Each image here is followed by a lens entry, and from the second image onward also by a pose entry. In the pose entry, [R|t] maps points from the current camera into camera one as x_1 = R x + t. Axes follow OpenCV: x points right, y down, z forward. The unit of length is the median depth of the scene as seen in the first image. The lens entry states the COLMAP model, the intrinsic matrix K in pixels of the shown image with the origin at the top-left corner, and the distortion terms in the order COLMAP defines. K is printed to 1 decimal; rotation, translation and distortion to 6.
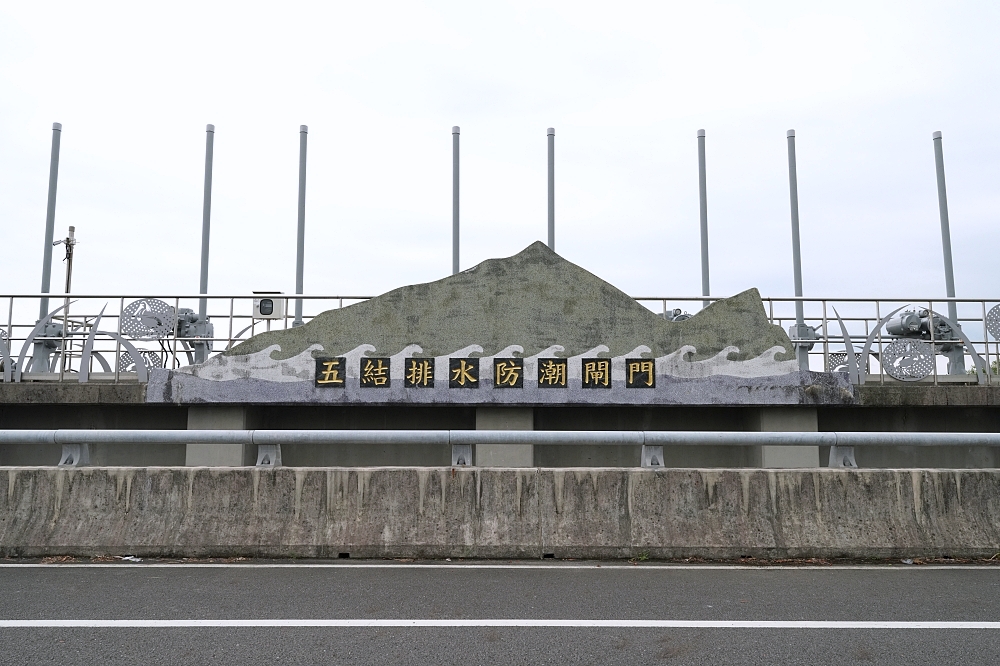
lens RADIAL K [[737.5, 0, 500.0], [0, 737.5, 331.3], [0, 0, 1]] dist [0.004237, 0.002529]
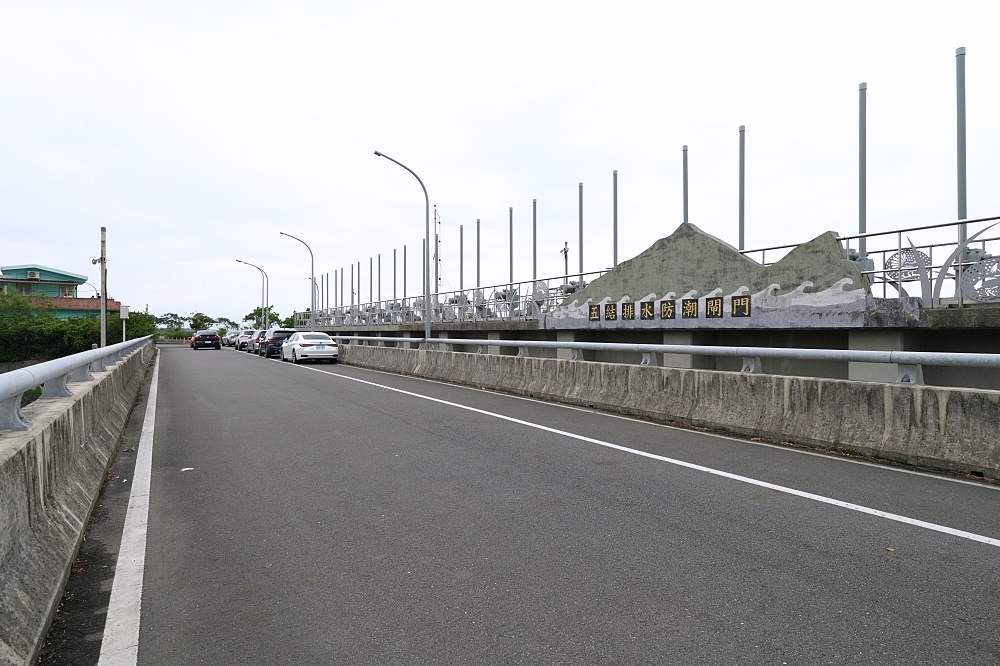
lens RADIAL K [[737.5, 0, 500.4], [0, 737.5, 333.4], [0, 0, 1]] dist [0.004237, 0.002529]
pose [[0.402898, -0.000208, -0.915245, 1.398644], [0.095735, 0.994524, 0.041918, 0.005955], [0.910224, -0.104510, 0.400712, 0.014251]]
